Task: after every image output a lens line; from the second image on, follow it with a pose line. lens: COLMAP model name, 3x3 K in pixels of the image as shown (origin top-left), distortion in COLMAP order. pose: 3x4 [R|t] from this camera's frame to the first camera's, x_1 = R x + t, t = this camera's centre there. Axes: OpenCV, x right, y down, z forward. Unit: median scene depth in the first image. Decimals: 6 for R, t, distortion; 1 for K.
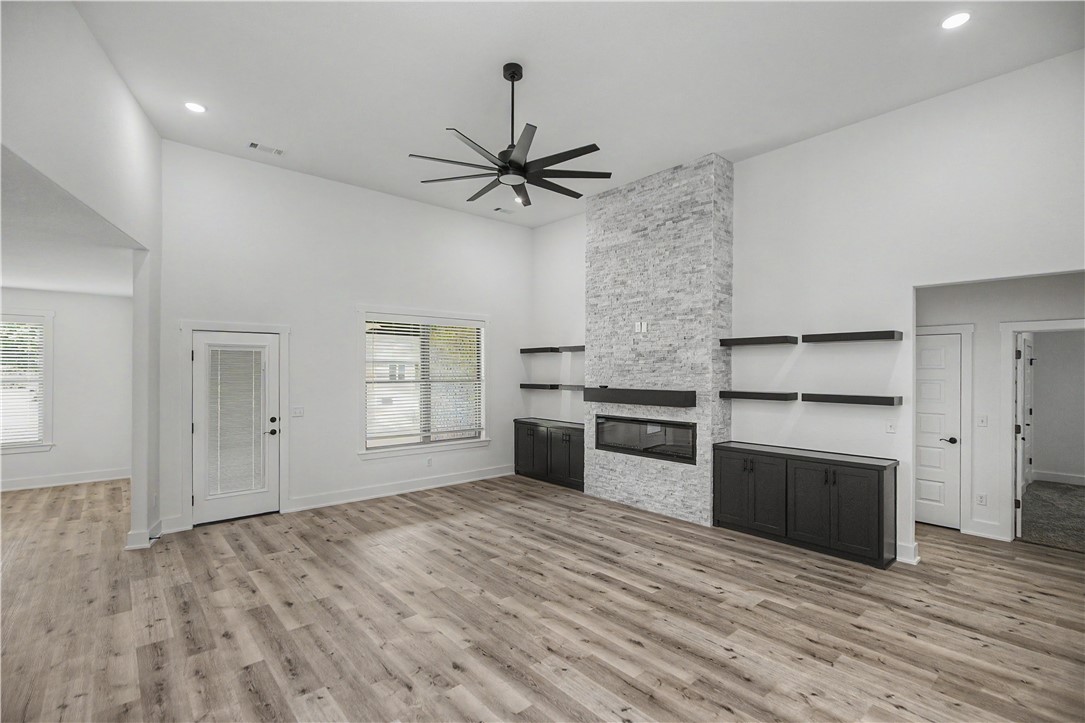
lens RADIAL K [[494.4, 0, 551.1], [0, 494.4, 369.5], [0, 0, 1]] dist [0.003789, 0.000018]
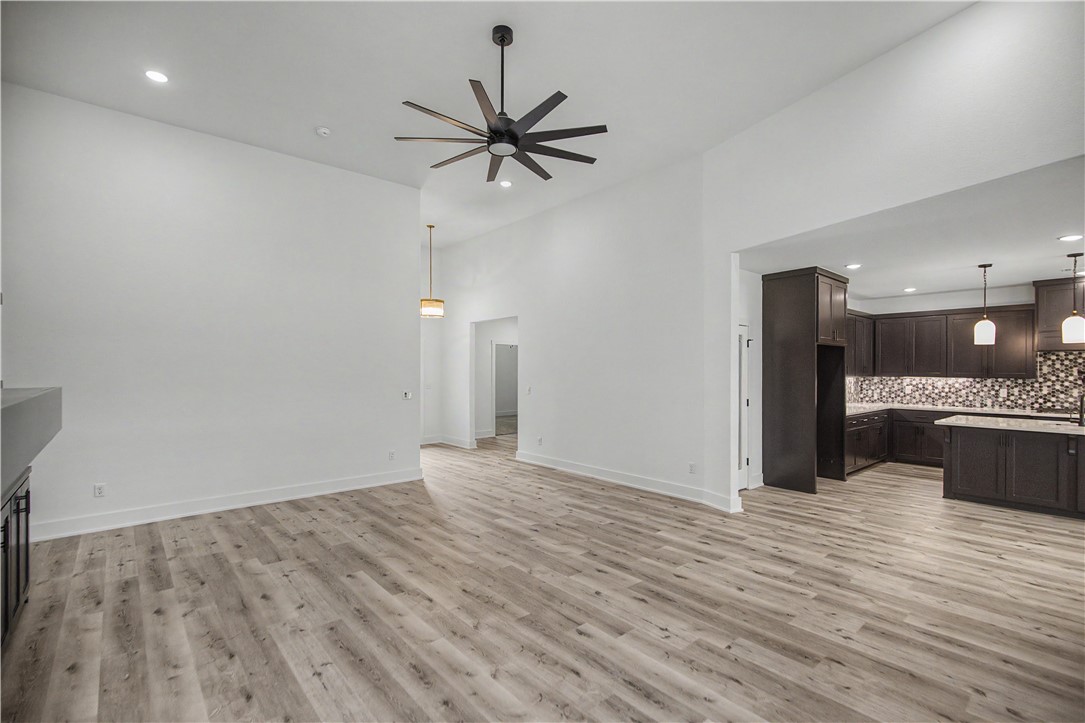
lens RADIAL K [[494.4, 0, 556.1], [0, 494.4, 369.2], [0, 0, 1]] dist [0.003789, 0.000018]
pose [[-0.999956, -0.004945, -0.007999, -0.123623], [-0.004929, 0.999986, -0.002003, 0.026762], [0.008009, -0.001963, -0.999966, 1.364137]]
